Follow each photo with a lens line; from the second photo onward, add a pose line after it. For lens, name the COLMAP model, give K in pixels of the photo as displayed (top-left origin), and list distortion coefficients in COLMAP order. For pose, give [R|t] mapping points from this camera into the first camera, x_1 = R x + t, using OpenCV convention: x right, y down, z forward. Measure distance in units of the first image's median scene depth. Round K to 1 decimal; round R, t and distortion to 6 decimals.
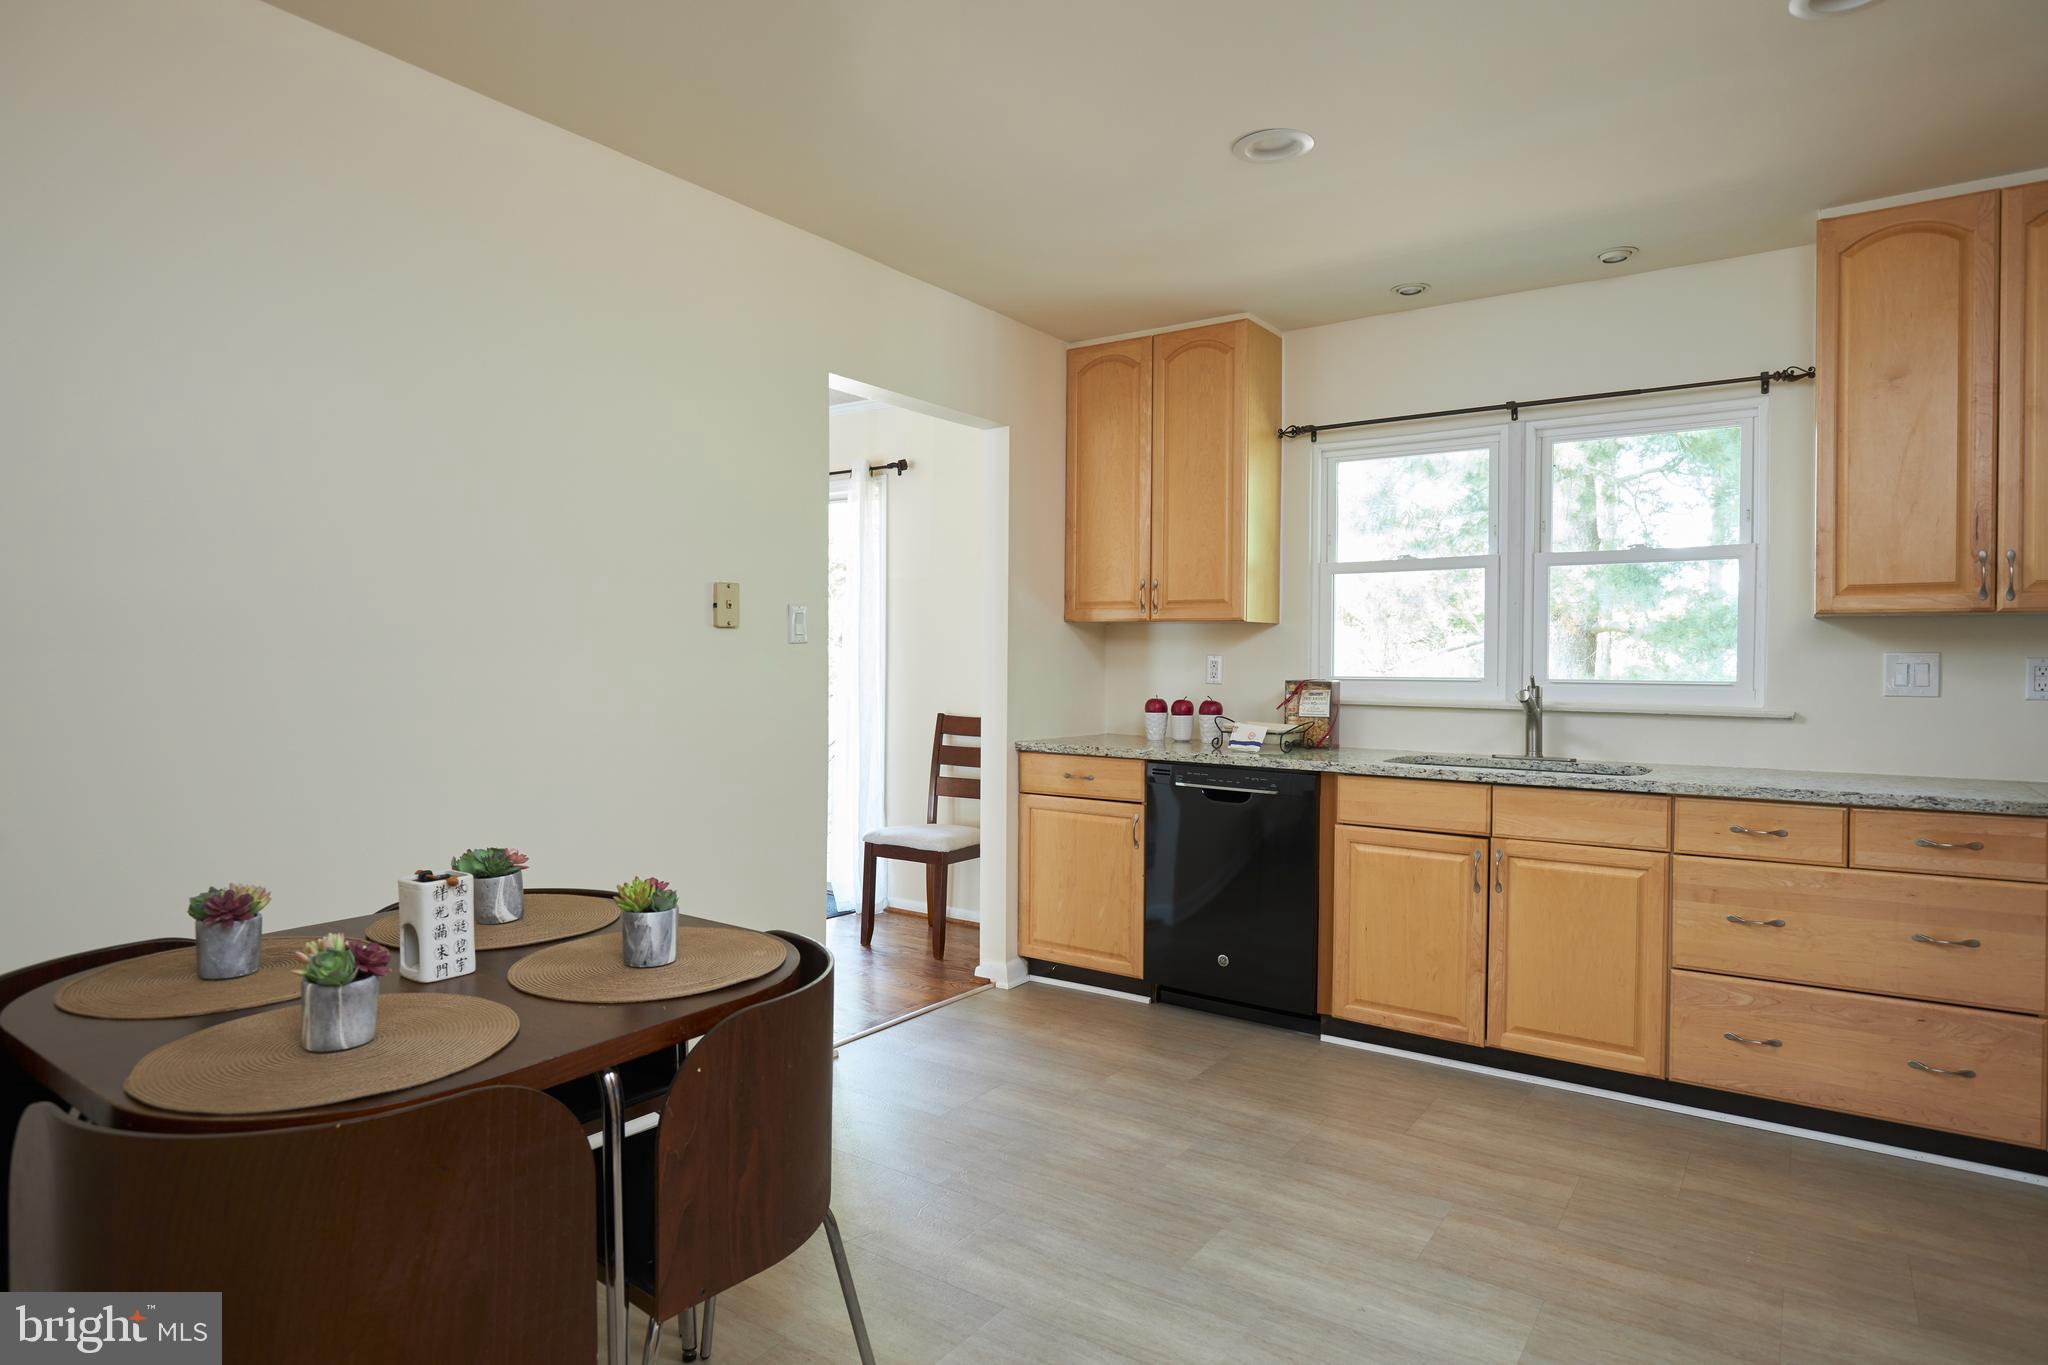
lens RADIAL K [[1139.2, 0, 1027.3], [0, 1139.2, 674.6], [0, 0, 1]] dist [-0.015368, -0.000184]
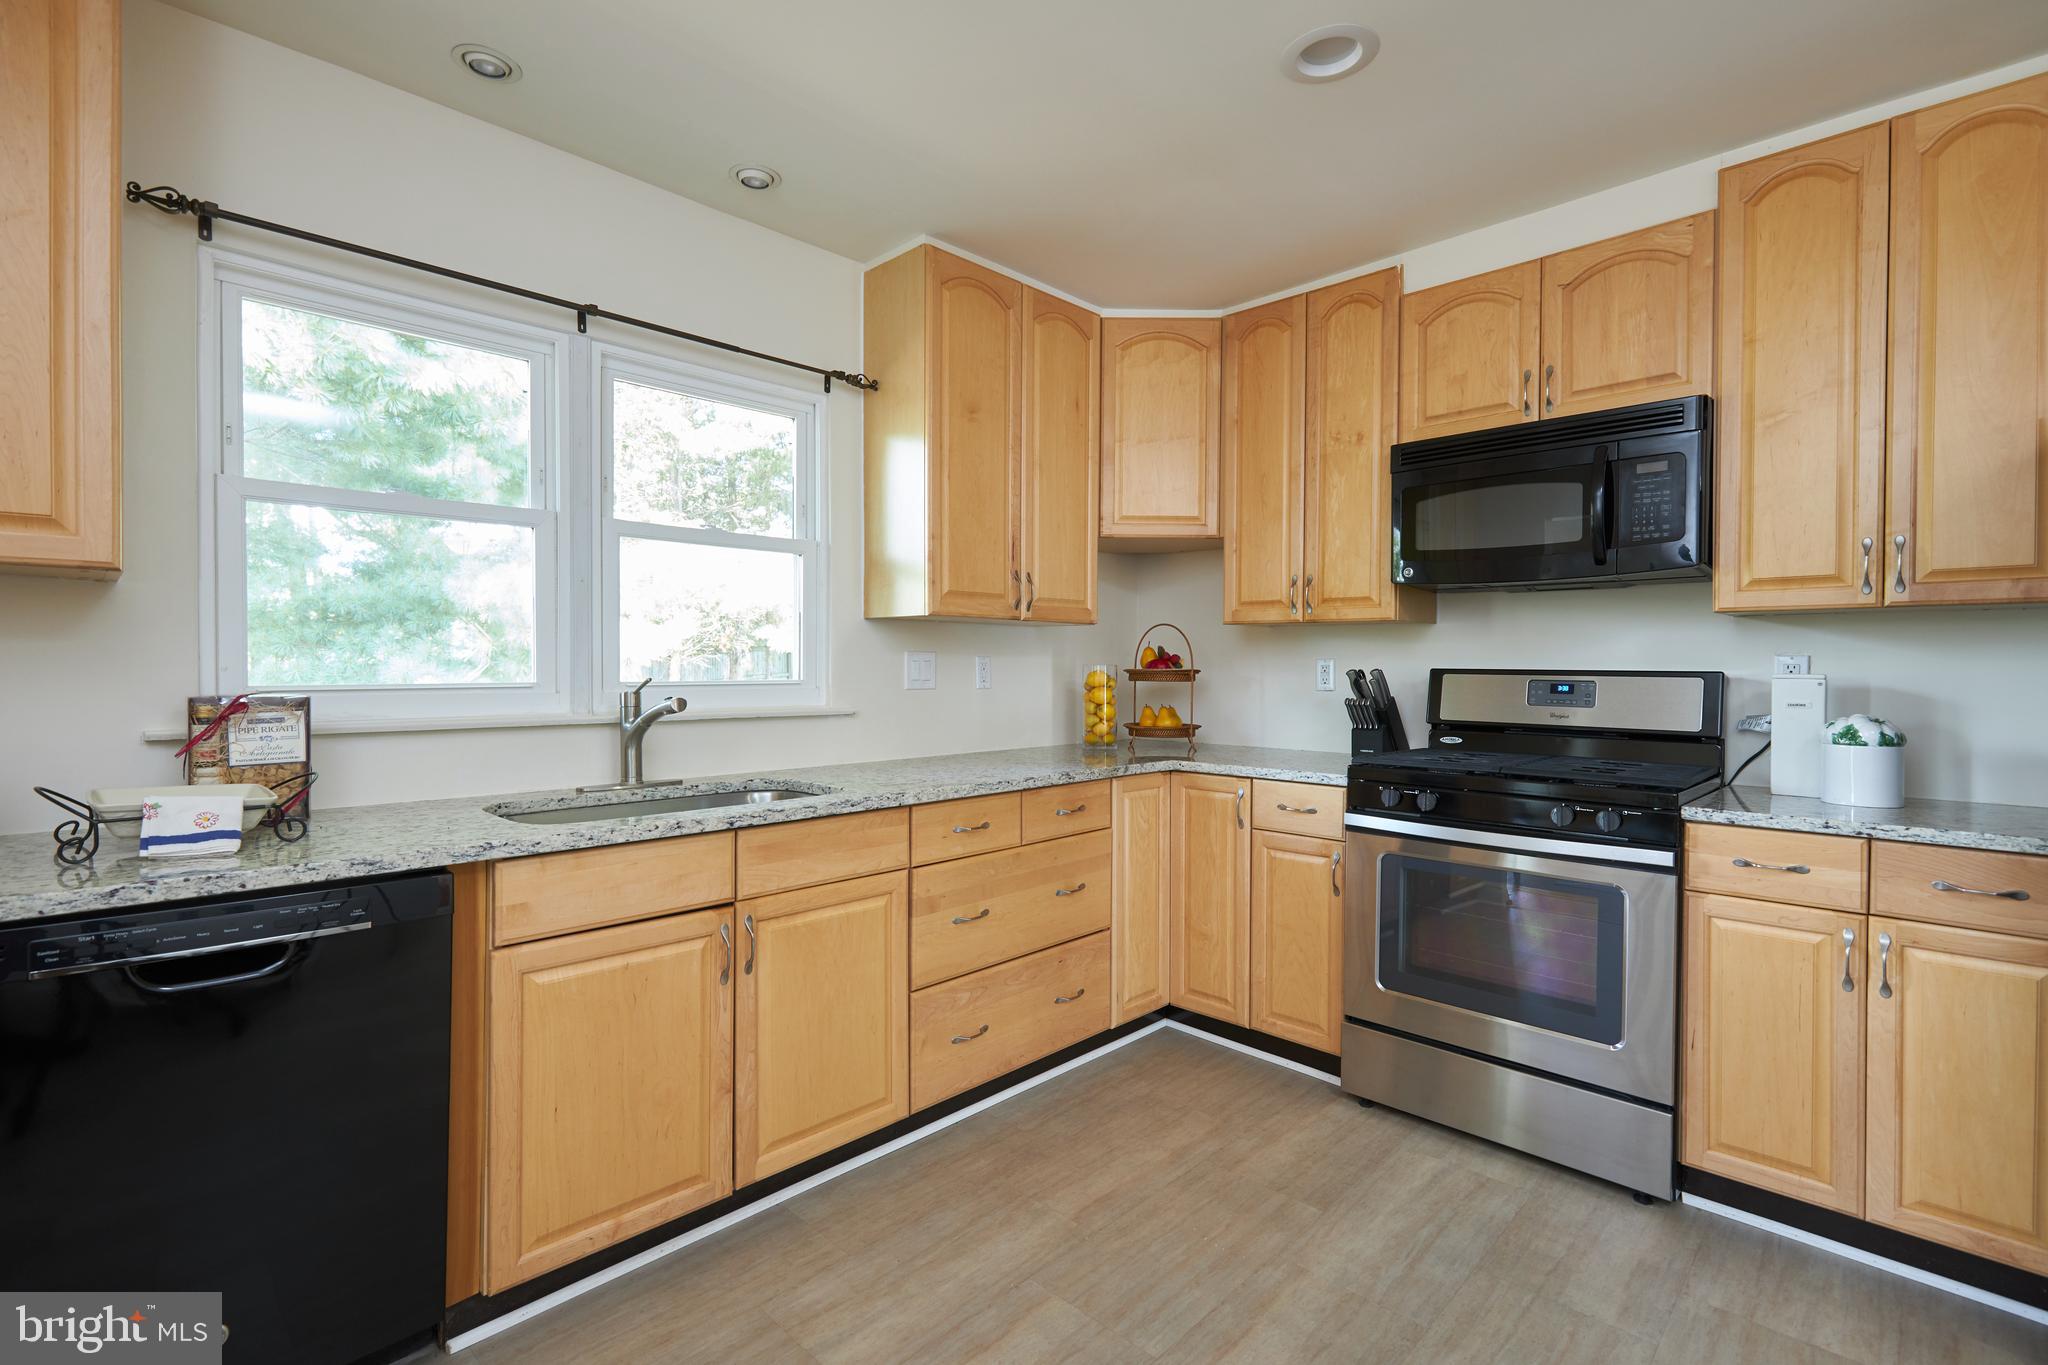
lens RADIAL K [[932.6, 0, 1026.8], [0, 932.6, 675.3], [0, 0, 1]] dist [-0.001238, 0.000275]
pose [[0.164826, -0.017988, 0.986159, -0.147163], [0.009856, 0.999814, 0.016589, -0.009649], [-0.986273, 0.006986, 0.164973, 0.723800]]
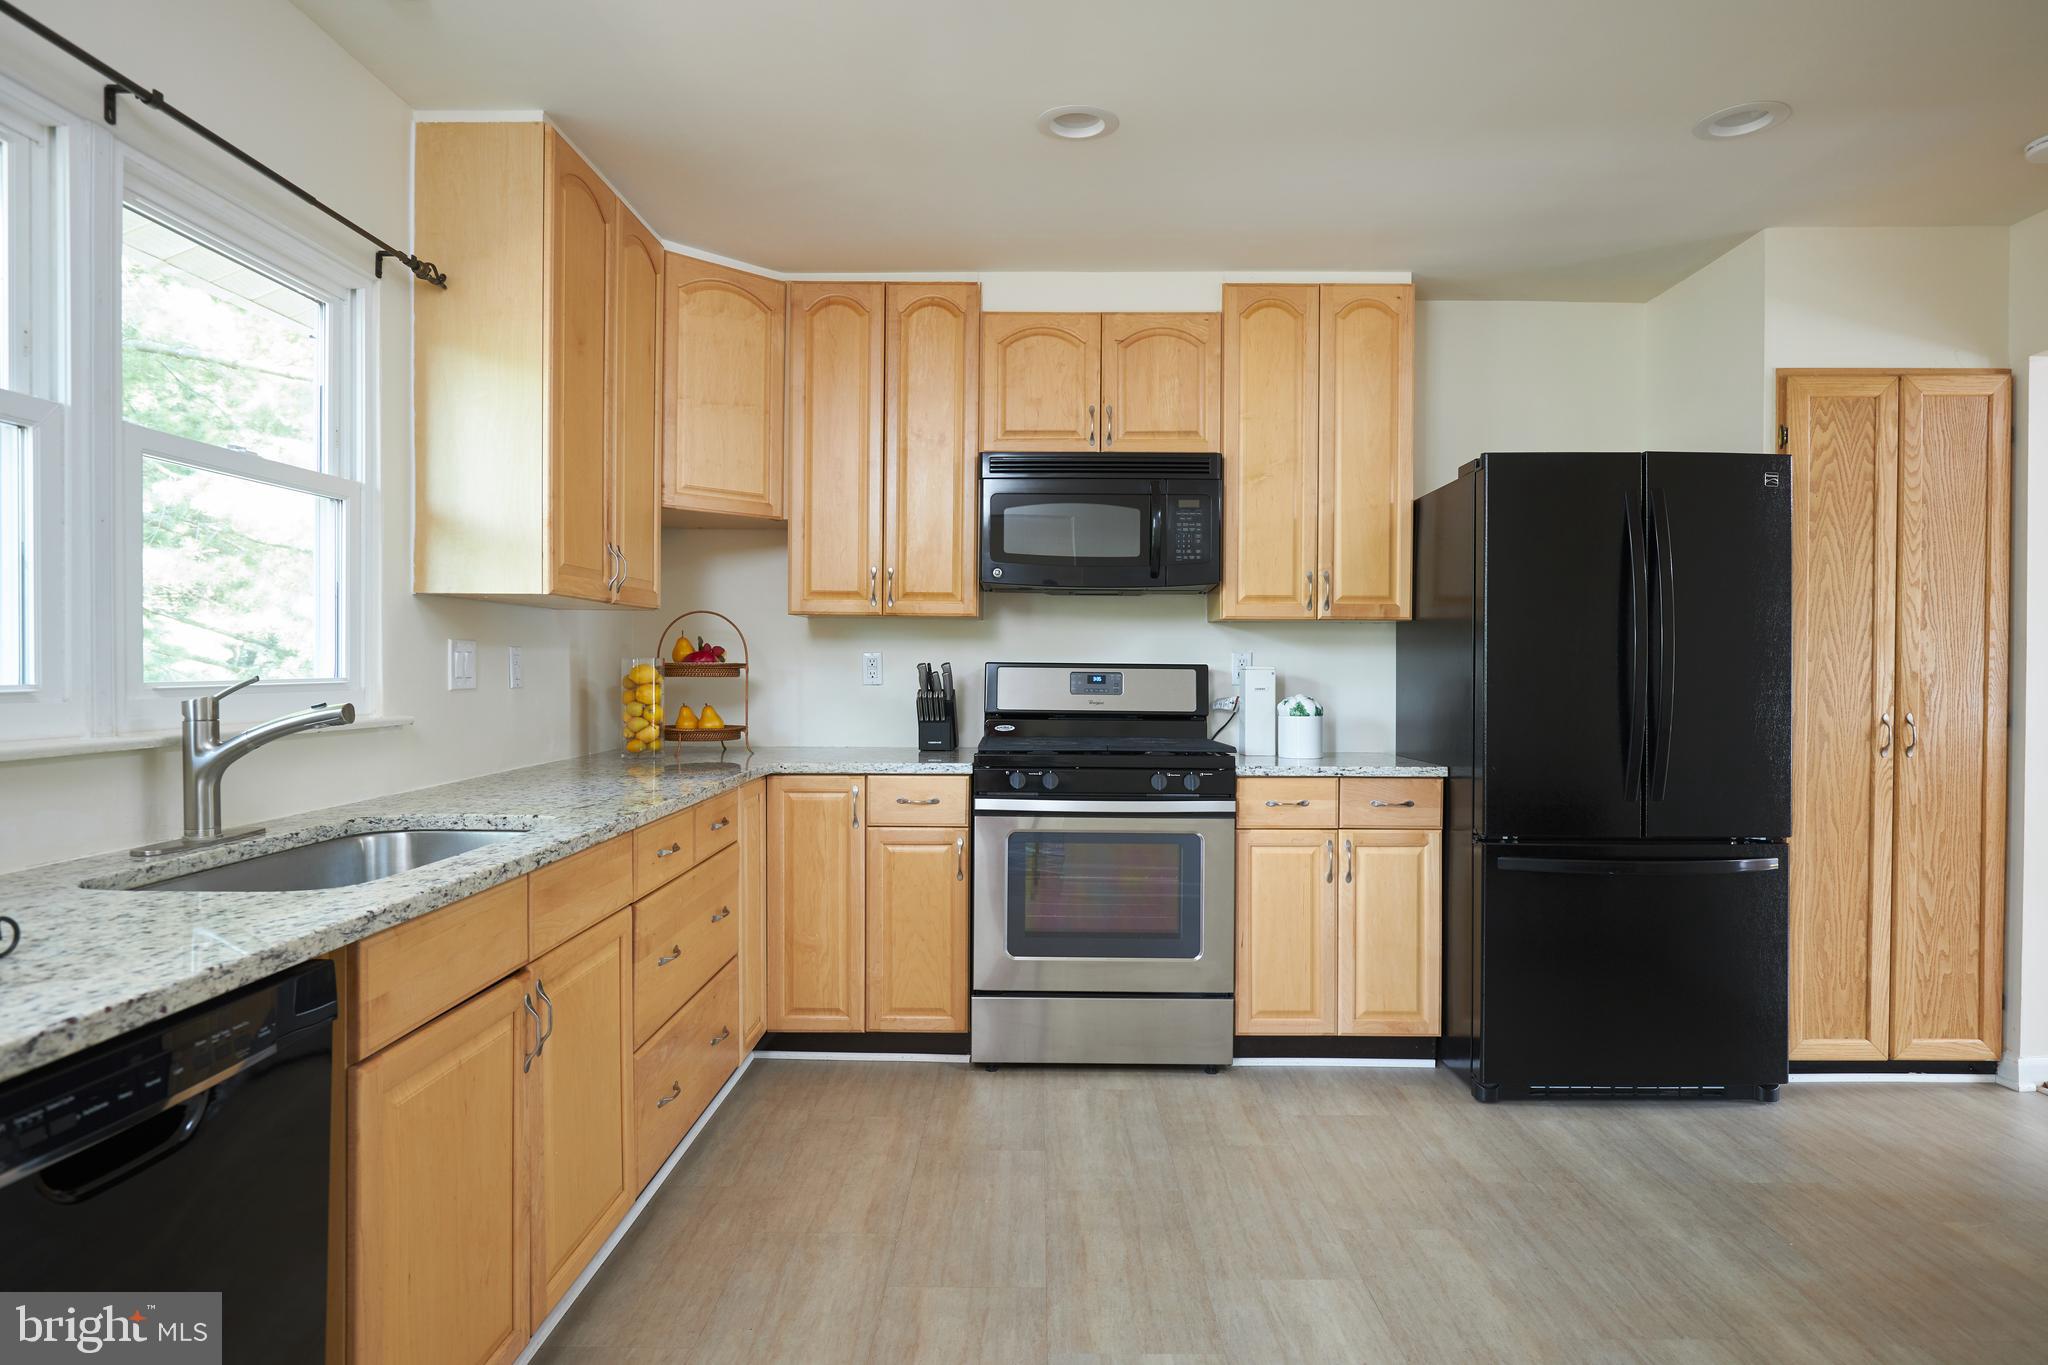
lens RADIAL K [[1139.2, 0, 1027.3], [0, 1139.2, 674.6], [0, 0, 1]] dist [-0.015368, -0.000184]
pose [[-0.563152, -0.019385, 0.826126, -0.190334], [0.000836, 0.999711, 0.024028, -0.012925], [-0.826353, 0.014222, -0.562973, 1.119248]]
